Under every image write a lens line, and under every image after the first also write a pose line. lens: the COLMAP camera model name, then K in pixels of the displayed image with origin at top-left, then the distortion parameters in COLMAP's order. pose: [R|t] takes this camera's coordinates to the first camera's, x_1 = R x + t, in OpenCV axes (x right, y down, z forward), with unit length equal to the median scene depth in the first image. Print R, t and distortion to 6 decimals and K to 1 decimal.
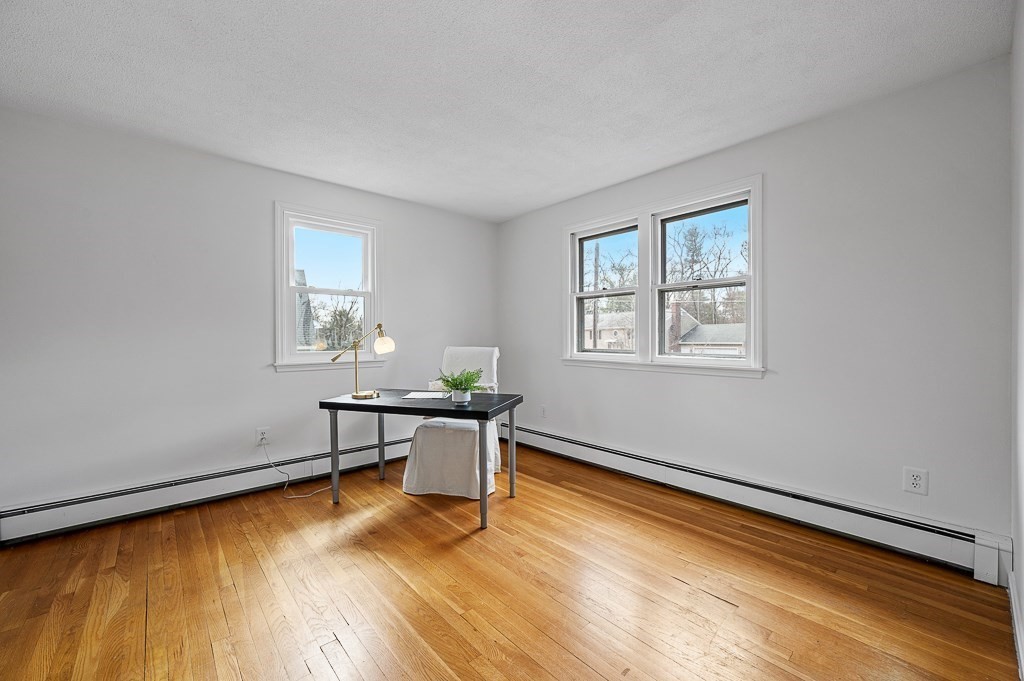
lens RADIAL K [[404.5, 0, 509.6], [0, 404.5, 335.5], [0, 0, 1]] dist [-0.000389, 0.000072]
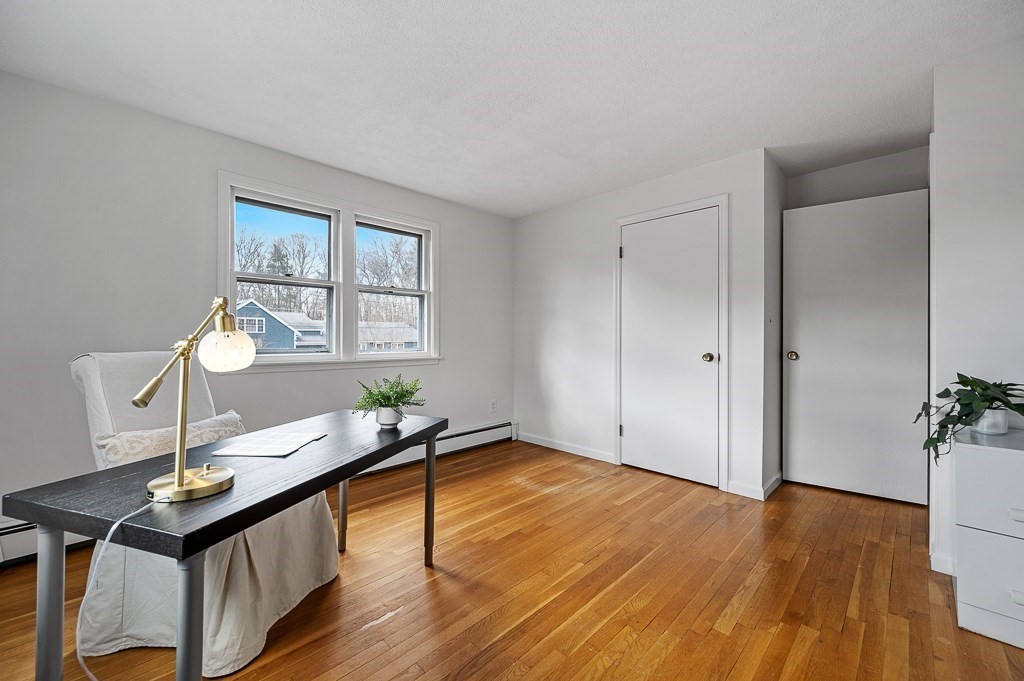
lens RADIAL K [[404.5, 0, 510.0], [0, 404.5, 333.6], [0, 0, 1]] dist [-0.000389, 0.000072]
pose [[-0.046995, 0.009490, 0.998850, -0.775772], [-0.005203, 0.999939, -0.009745, 0.009291], [-0.998882, -0.005655, -0.046942, 0.752460]]
